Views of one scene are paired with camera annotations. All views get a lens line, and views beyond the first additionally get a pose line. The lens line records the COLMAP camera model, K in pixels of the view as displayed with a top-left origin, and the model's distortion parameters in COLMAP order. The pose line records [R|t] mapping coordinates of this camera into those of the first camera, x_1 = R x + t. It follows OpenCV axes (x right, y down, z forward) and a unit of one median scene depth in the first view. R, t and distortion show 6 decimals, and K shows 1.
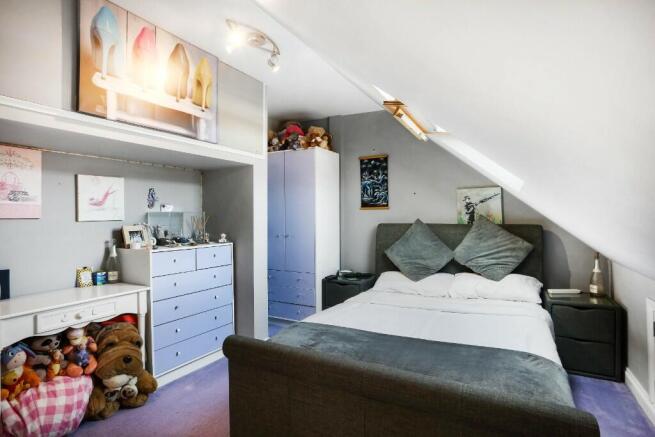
lens RADIAL K [[342.1, 0, 326.4], [0, 342.1, 212.0], [0, 0, 1]] dist [-0.065196, 0.035703]
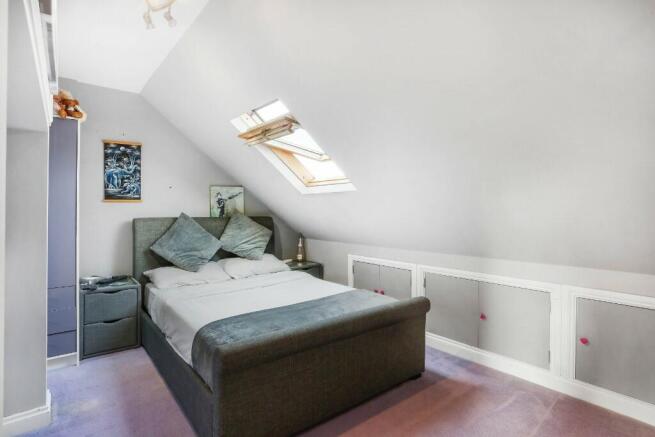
lens RADIAL K [[342.1, 0, 326.4], [0, 342.1, 212.0], [0, 0, 1]] dist [-0.065196, 0.035703]
pose [[0.407529, -0.005127, 0.913178, -0.488245], [-0.014193, 0.999828, 0.011948, -0.000712], [-0.913082, -0.017830, 0.407386, 0.189298]]
